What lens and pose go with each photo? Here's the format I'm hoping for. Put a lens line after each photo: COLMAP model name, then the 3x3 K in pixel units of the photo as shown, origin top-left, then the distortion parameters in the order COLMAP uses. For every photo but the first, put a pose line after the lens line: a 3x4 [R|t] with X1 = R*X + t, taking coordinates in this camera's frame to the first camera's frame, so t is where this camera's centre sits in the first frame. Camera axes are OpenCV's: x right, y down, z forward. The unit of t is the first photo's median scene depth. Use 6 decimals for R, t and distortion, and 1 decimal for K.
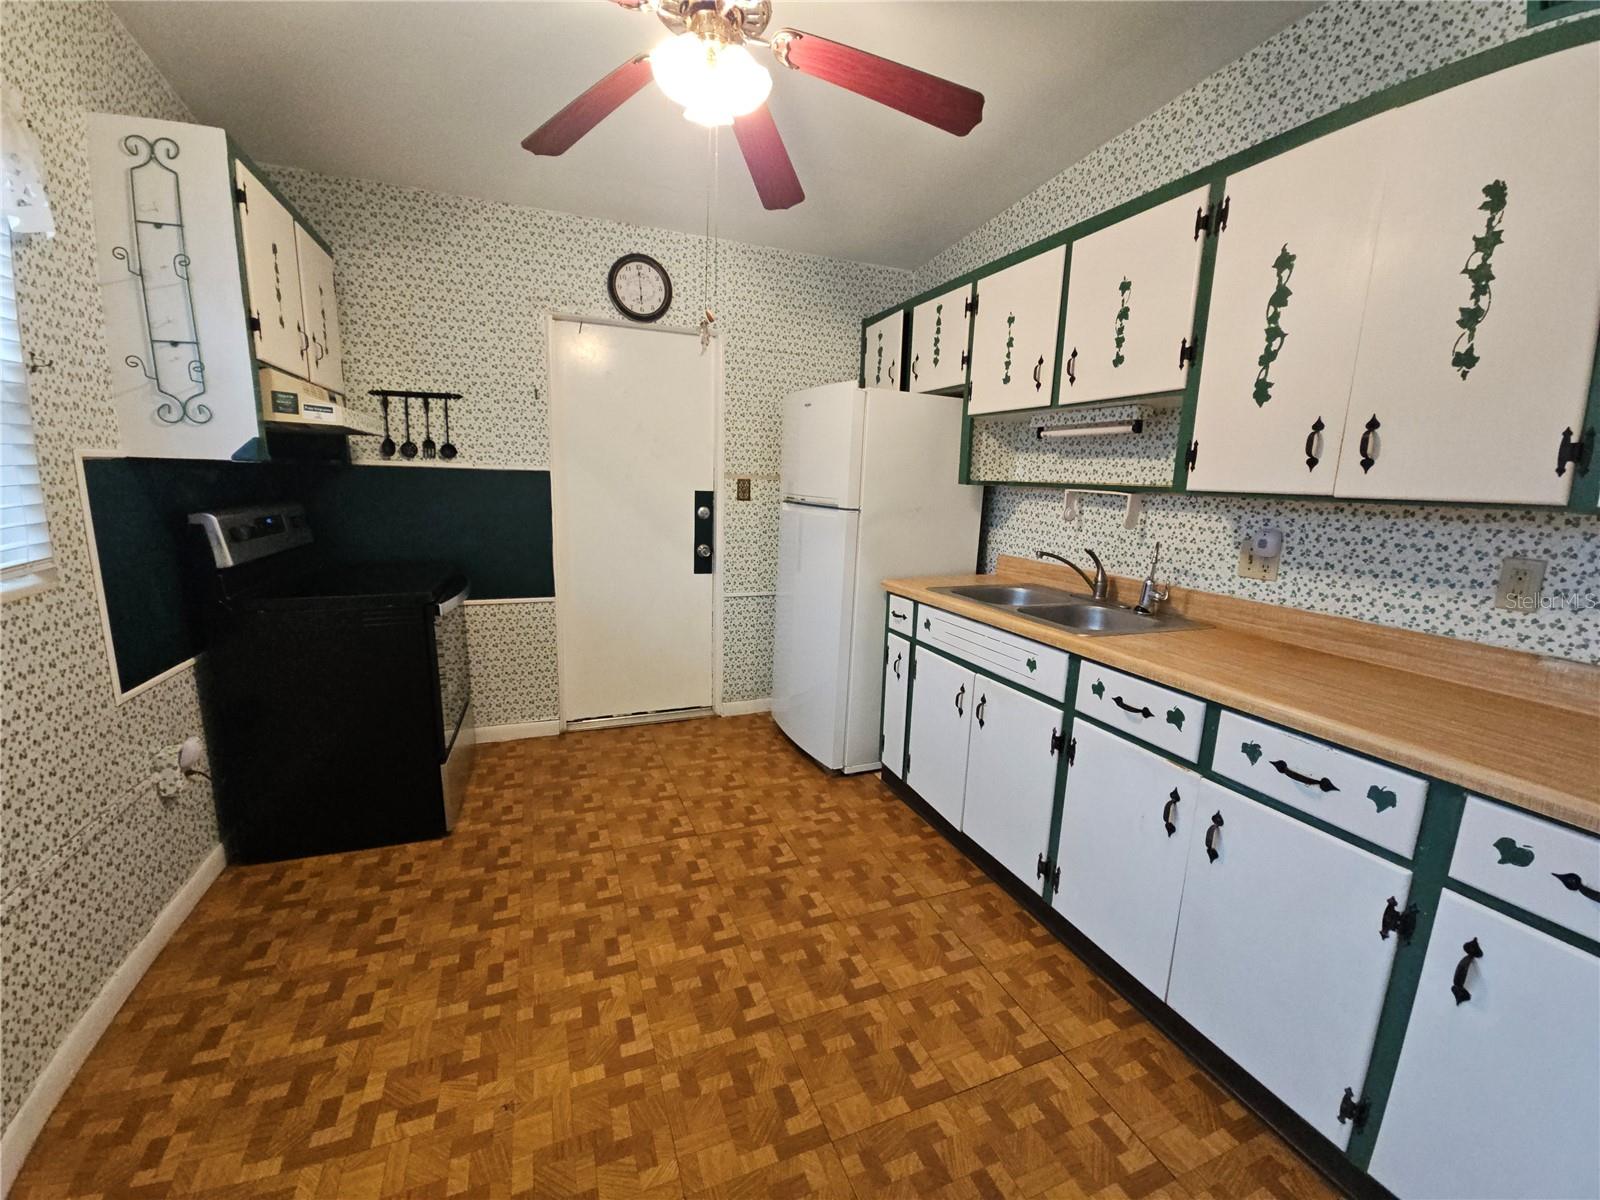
lens RADIAL K [[659.1, 0, 800.0], [0, 659.1, 600.0], [0, 0, 1]] dist [-0.001512, -0.000879]
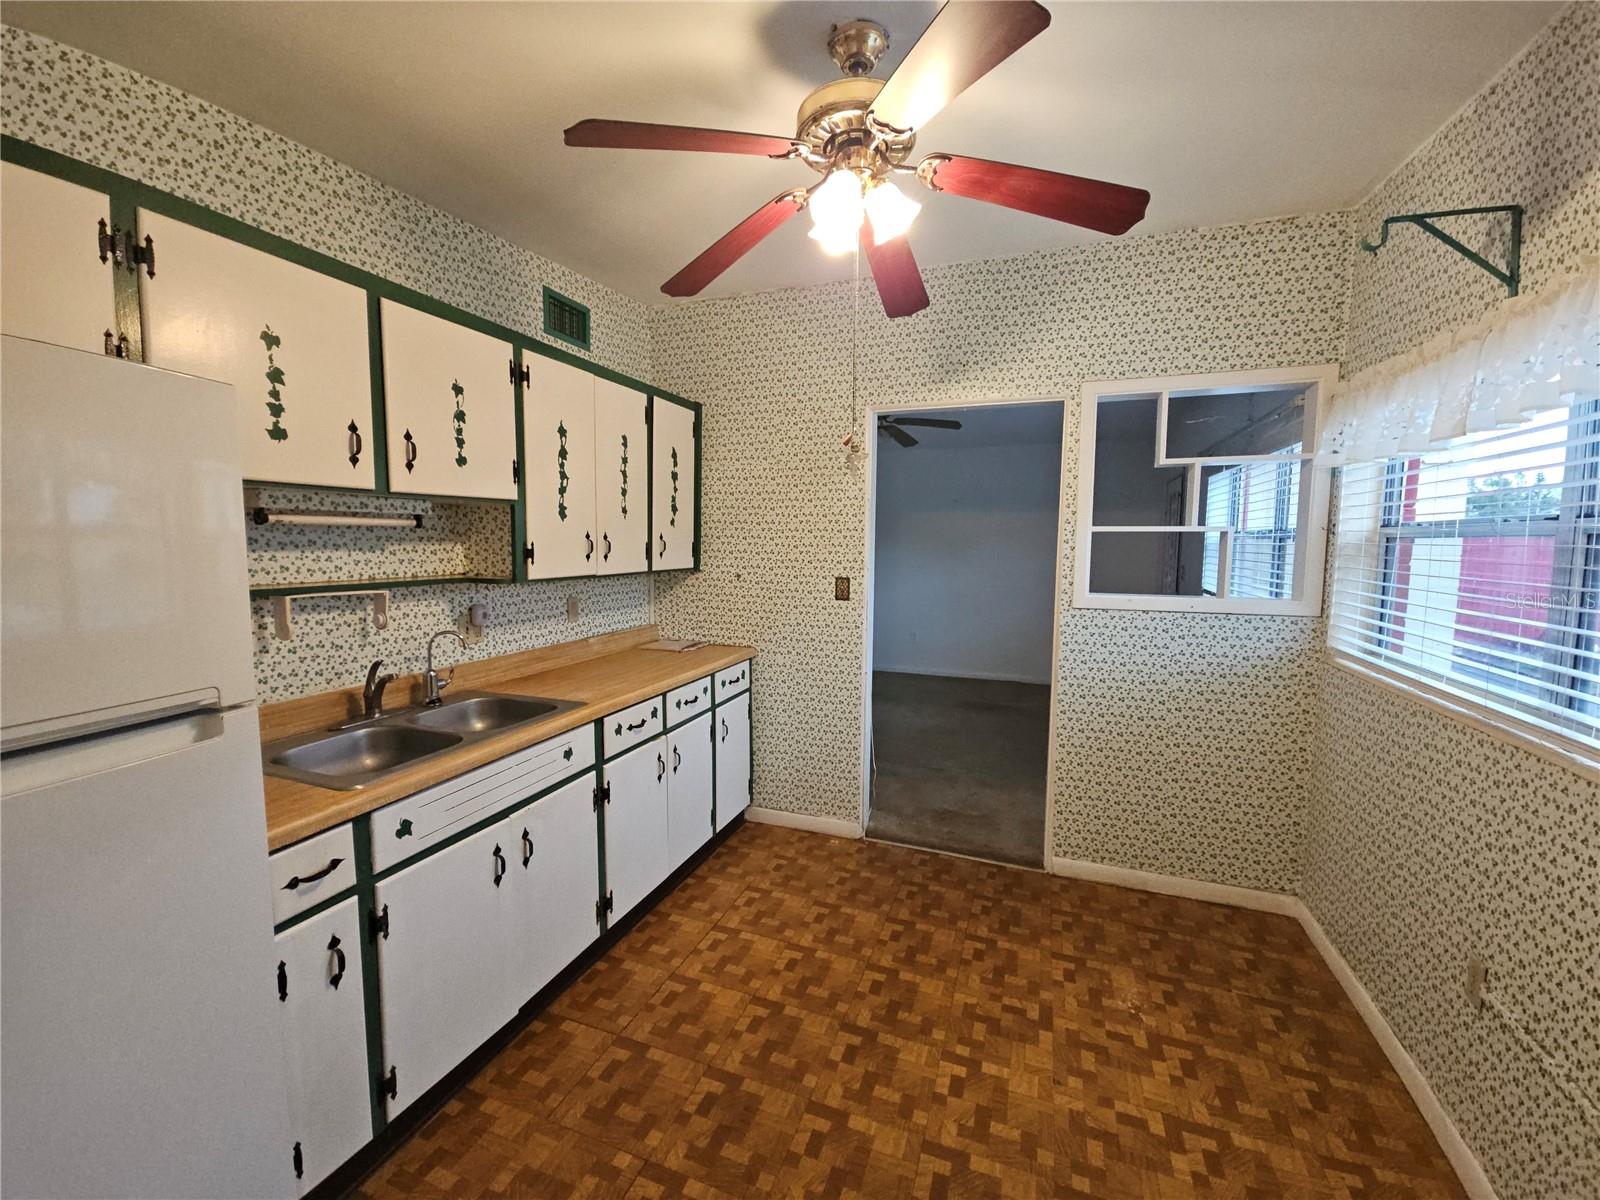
lens RADIAL K [[652.2, 0, 798.3], [0, 652.2, 595.6], [0, 0, 1]] dist [-0.008725, -0.000356]
pose [[-0.739262, -0.094829, 0.666708, -0.620121], [0.093601, 0.965956, 0.241180, -0.381828], [-0.666881, 0.240699, -0.705219, 1.509136]]
